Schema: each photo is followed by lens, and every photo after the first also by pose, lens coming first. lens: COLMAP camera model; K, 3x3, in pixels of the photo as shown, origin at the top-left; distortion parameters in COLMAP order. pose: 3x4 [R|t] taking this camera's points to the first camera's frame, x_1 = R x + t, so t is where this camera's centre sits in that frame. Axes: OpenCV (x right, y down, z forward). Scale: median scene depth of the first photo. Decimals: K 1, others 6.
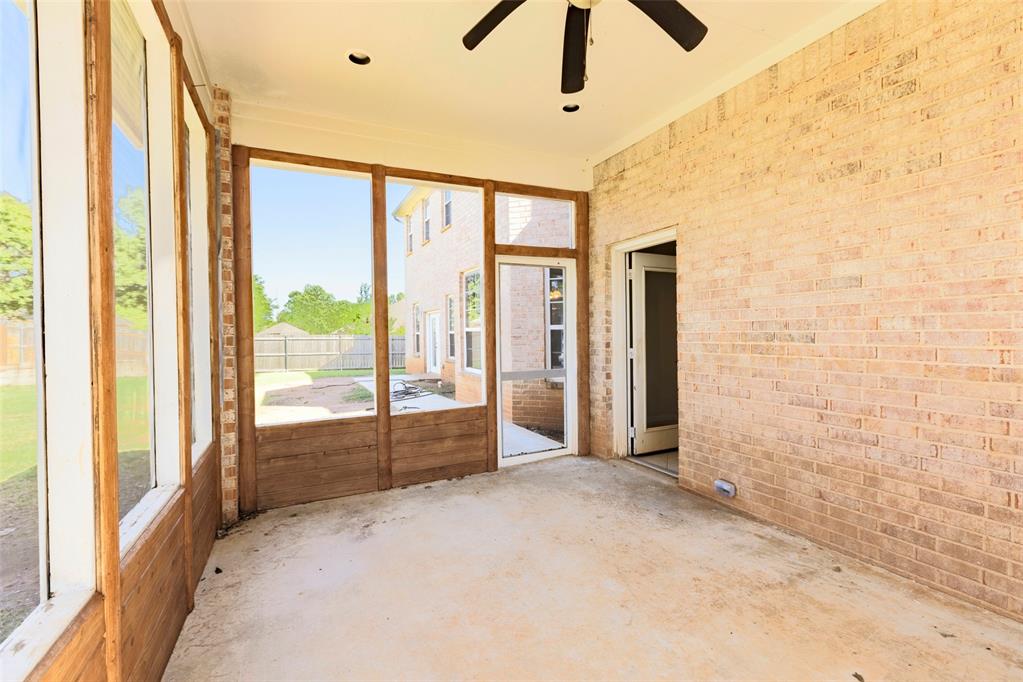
lens RADIAL K [[469.2, 0, 513.8], [0, 469.2, 338.8], [0, 0, 1]] dist [-0.003166, -0.000041]
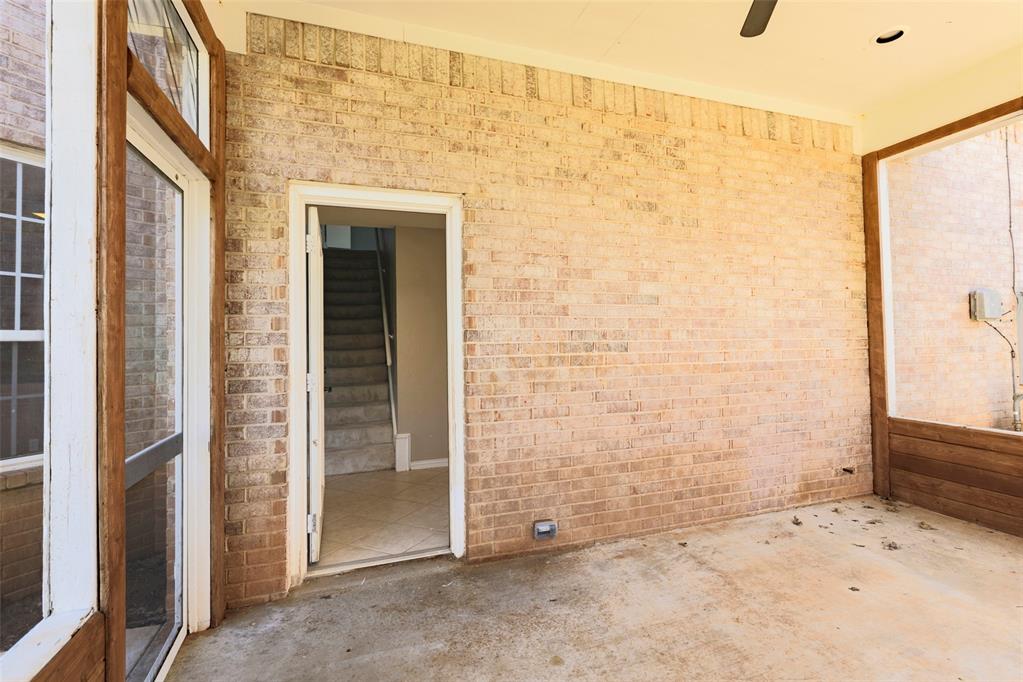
lens RADIAL K [[469.2, 0, 513.0], [0, 469.2, 332.9], [0, 0, 1]] dist [-0.003166, -0.000041]
pose [[0.104681, 0.039051, 0.993739, -0.452730], [0.028441, 0.998703, -0.042242, 0.003382], [-0.994099, 0.032685, 0.103435, 1.093899]]
